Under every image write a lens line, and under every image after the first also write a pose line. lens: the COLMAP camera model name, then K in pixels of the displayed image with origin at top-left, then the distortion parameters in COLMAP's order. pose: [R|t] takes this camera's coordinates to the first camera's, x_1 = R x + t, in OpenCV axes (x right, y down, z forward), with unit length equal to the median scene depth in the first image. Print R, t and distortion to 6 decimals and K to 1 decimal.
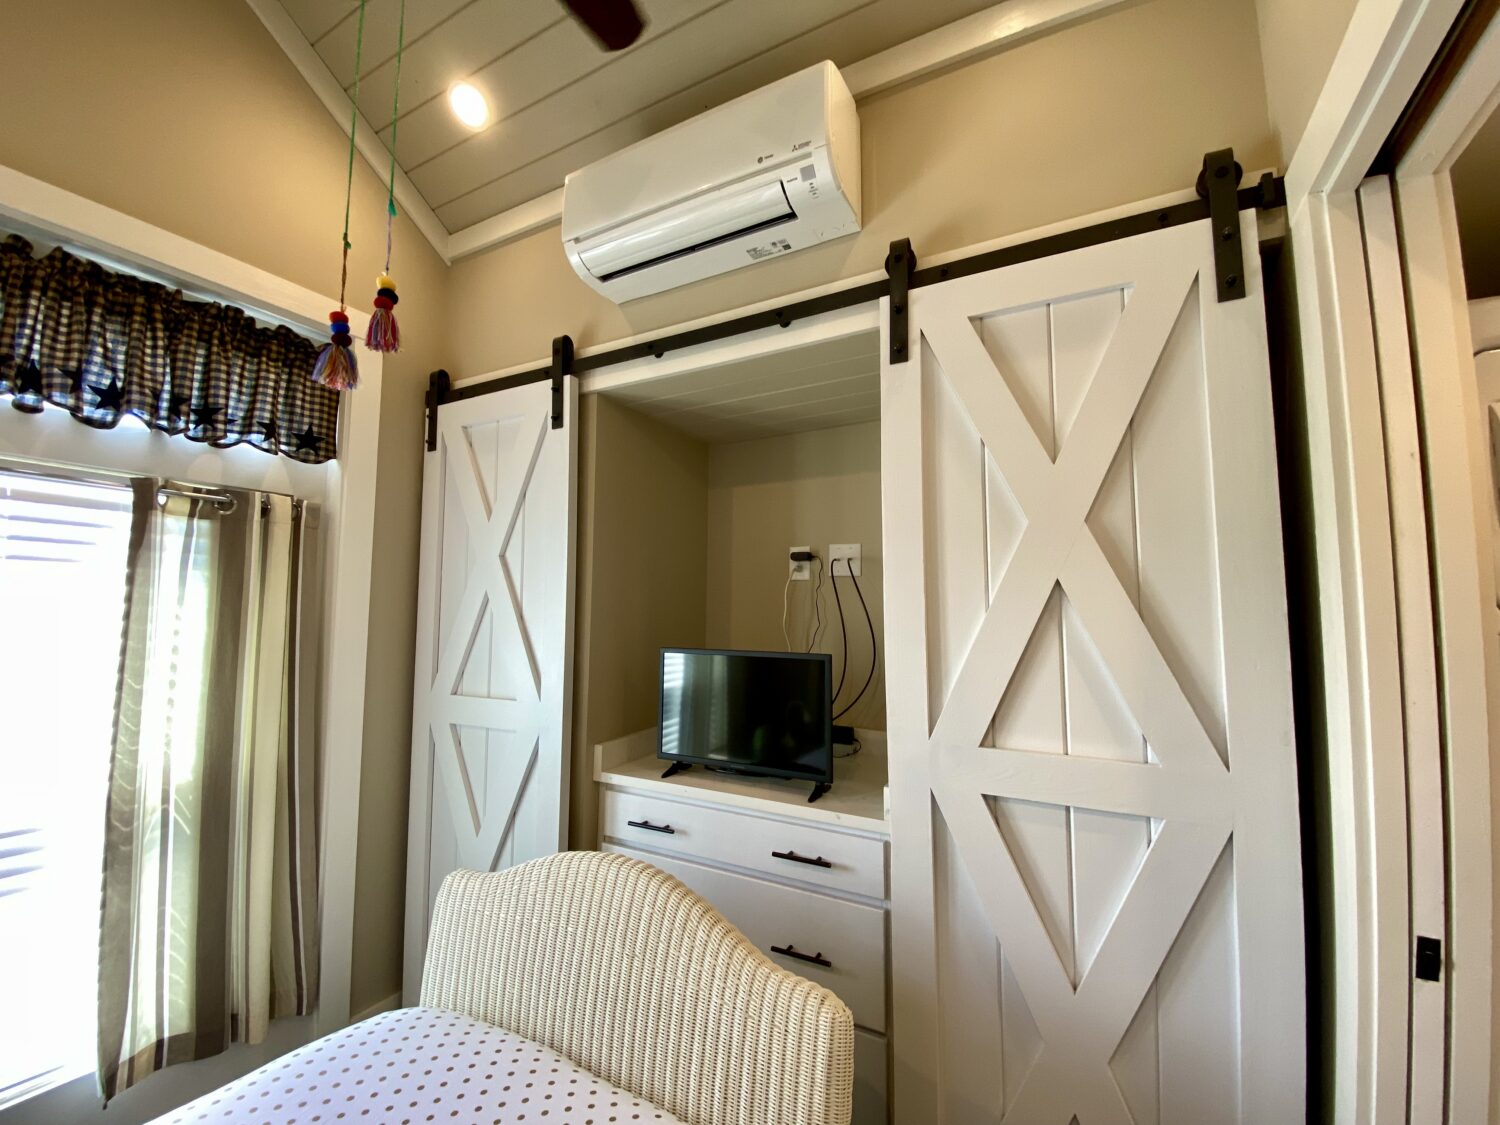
lens RADIAL K [[614.4, 0, 758.3], [0, 614.4, 563.7], [0, 0, 1]] dist [-0.018899, -0.000857]
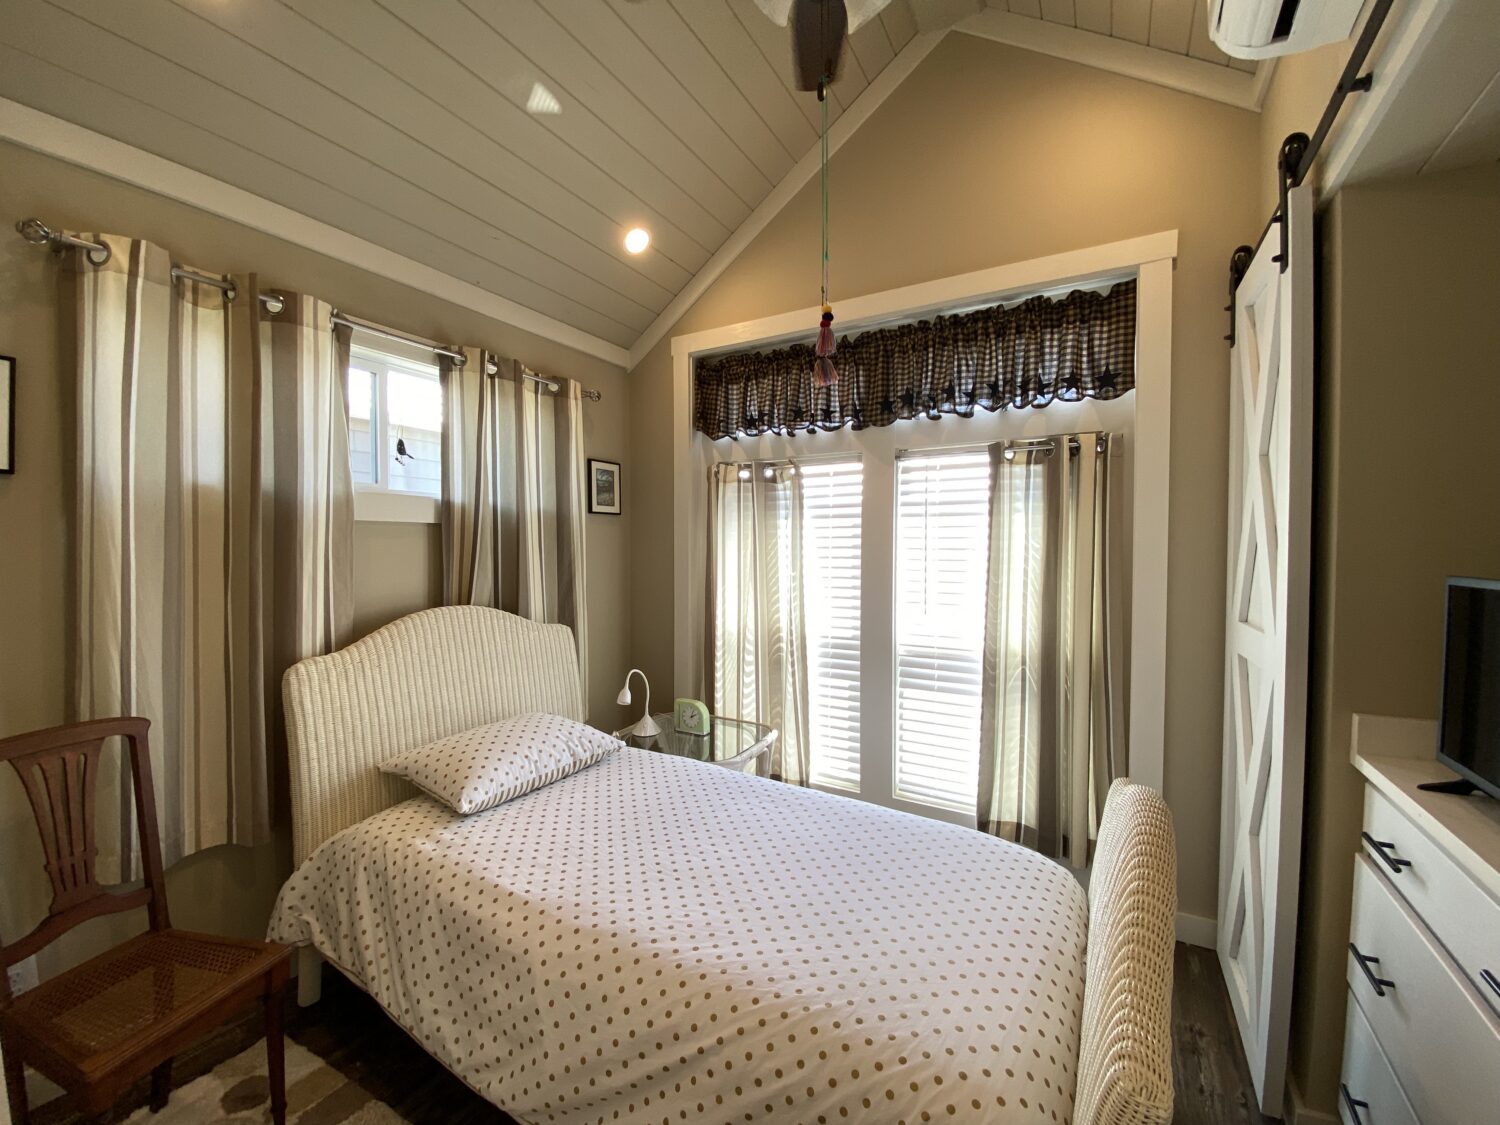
lens RADIAL K [[614.4, 0, 754.7], [0, 614.4, 559.9], [0, 0, 1]] dist [-0.018899, -0.000857]
pose [[-0.039945, 0.016971, -0.999058, 0.468295], [0.081052, 0.996616, 0.013689, 0.068932], [0.995909, -0.080429, -0.041185, 0.413989]]
